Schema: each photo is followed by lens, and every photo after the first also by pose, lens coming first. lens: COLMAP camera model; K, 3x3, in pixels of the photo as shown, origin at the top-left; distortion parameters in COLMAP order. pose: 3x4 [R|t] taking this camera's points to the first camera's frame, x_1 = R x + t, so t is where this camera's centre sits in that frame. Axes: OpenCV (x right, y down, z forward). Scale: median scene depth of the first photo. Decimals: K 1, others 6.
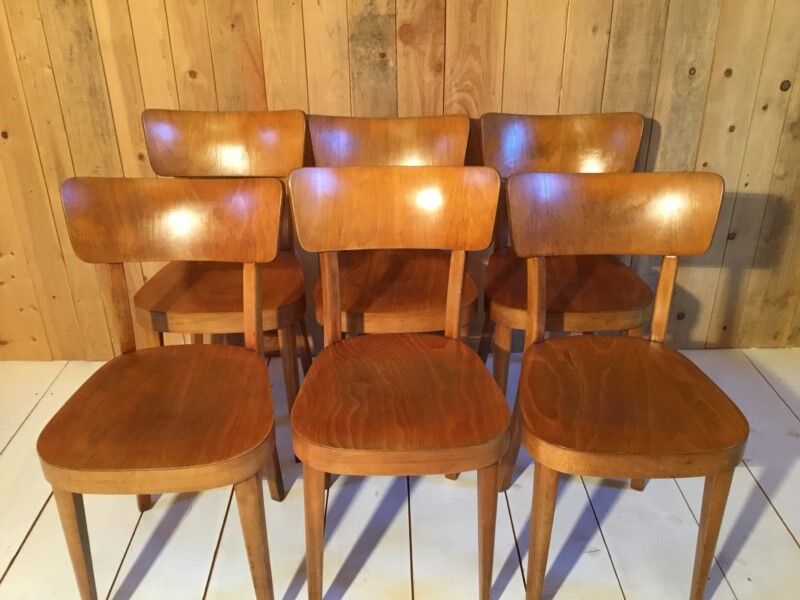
lens RADIAL K [[721.4, 0, 402.9], [0, 721.4, 300.3], [0, 0, 1]] dist [0.086392, -0.171716]
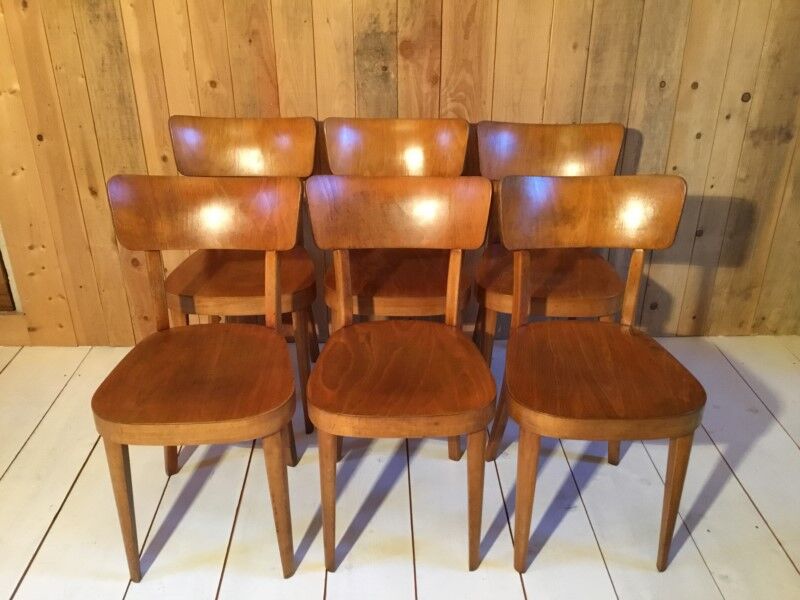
lens RADIAL K [[721.4, 0, 403.8], [0, 721.4, 302.0], [0, 0, 1]] dist [0.086392, -0.171716]
pose [[0.999893, 0.002212, 0.014478, -0.014007], [-0.002144, 0.999987, -0.004733, 0.025197], [-0.014488, 0.004702, 0.999884, -0.108407]]
